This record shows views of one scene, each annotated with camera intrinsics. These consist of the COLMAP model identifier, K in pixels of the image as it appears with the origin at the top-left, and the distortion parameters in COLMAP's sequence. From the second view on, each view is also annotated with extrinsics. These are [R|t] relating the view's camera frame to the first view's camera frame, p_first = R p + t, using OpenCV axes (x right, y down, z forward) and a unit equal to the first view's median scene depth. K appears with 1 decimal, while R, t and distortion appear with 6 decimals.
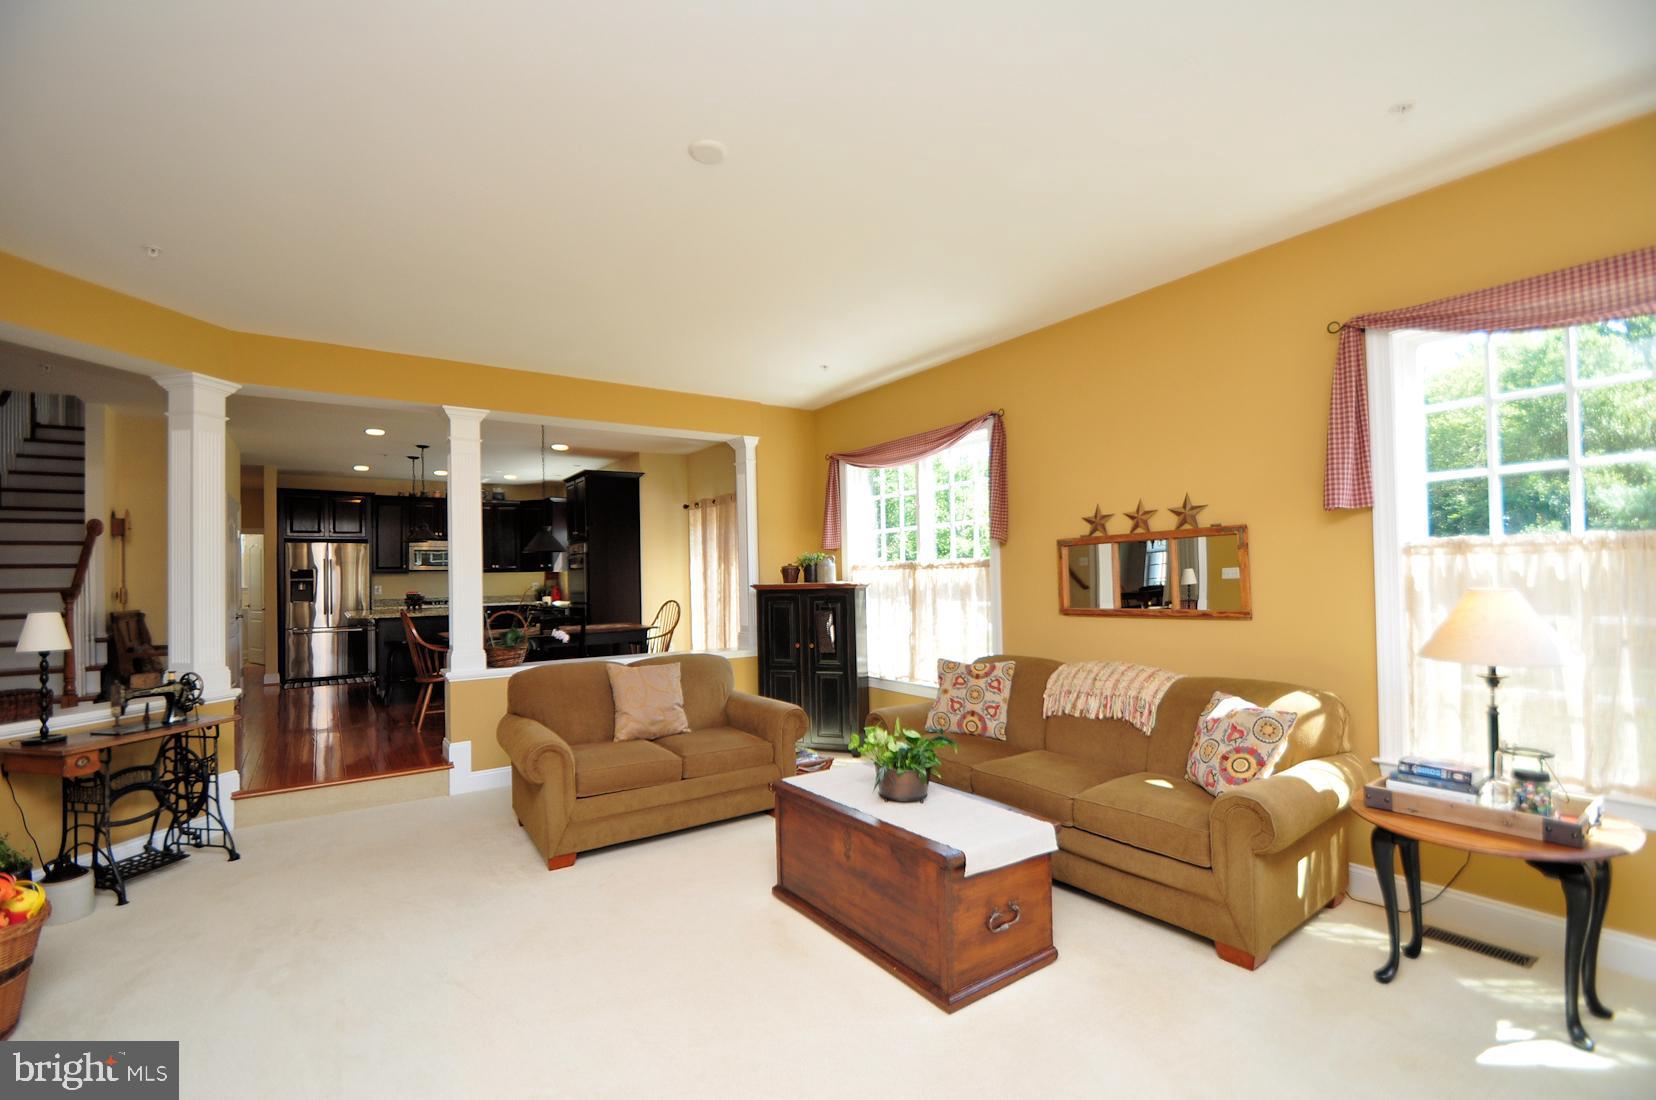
lens RADIAL K [[720.0, 0, 803.8], [0, 720.0, 562.1], [0, 0, 1]] dist [0.003030, -0.003007]
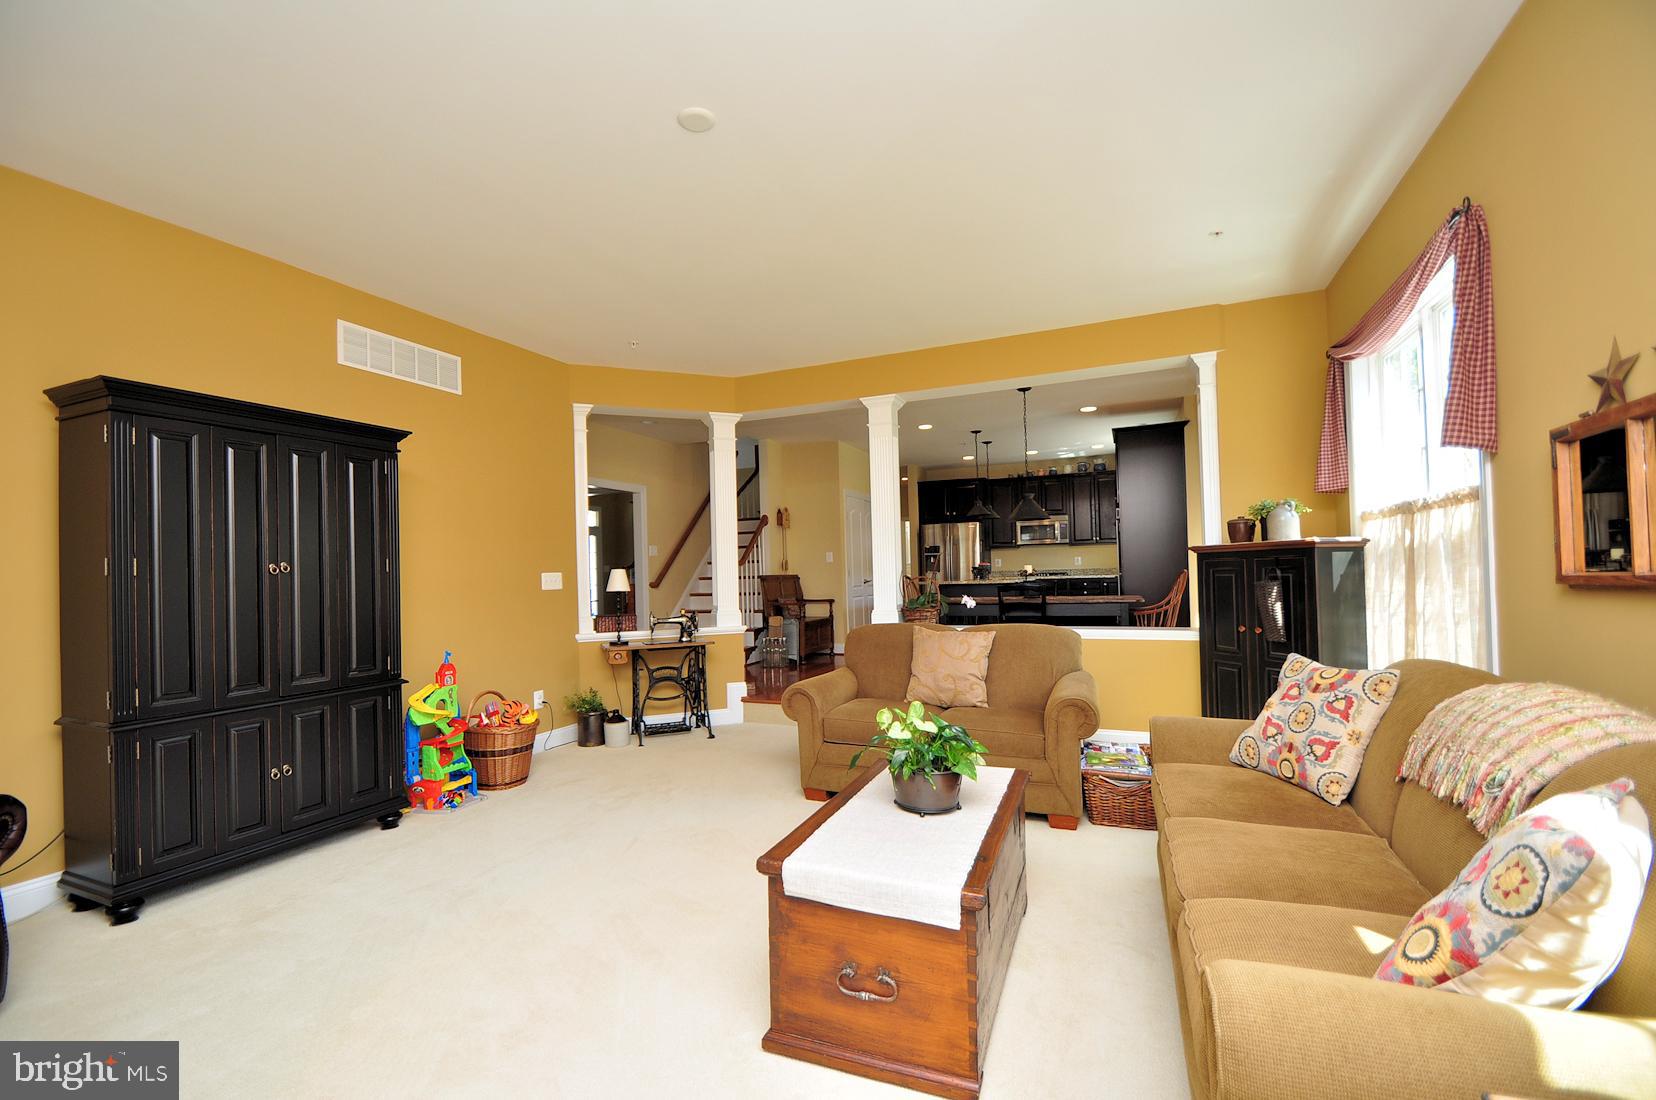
lens RADIAL K [[720.0, 0, 809.9], [0, 720.0, 560.0], [0, 0, 1]] dist [0.003030, -0.003007]
pose [[0.545420, -0.010282, -0.838100, 0.486343], [0.033433, 0.999396, 0.009497, 0.033964], [0.837496, -0.033200, 0.545435, 0.324721]]
